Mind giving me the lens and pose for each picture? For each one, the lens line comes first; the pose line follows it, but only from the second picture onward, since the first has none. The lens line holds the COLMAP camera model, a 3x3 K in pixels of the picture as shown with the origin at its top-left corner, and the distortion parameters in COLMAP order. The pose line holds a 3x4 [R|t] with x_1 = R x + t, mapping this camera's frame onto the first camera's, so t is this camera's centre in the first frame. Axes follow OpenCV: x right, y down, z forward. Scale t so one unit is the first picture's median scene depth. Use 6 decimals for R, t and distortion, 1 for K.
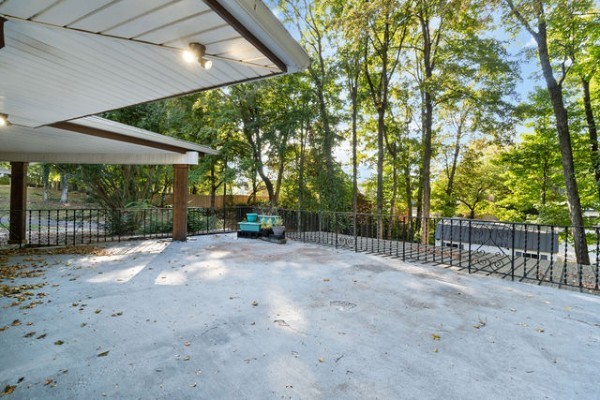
lens RADIAL K [[265.1, 0, 294.7], [0, 265.1, 200.3], [0, 0, 1]] dist [-0.001333, -0.000198]
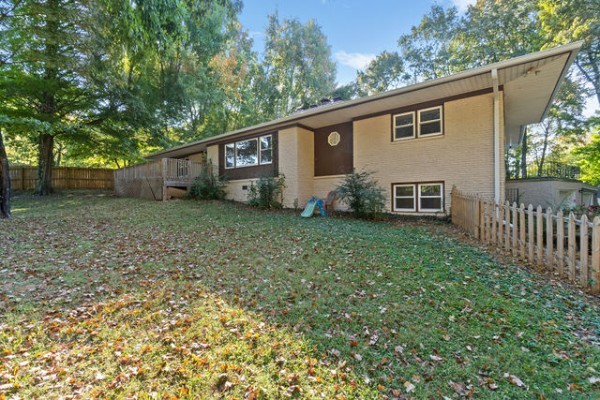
lens RADIAL K [[265.1, 0, 299.8], [0, 265.1, 199.7], [0, 0, 1]] dist [-0.001333, -0.000198]
pose [[0.979462, -0.013885, -0.201148, -0.418346], [0.012969, 0.999899, -0.005869, 0.094210], [0.201209, 0.003139, 0.979543, -0.695105]]
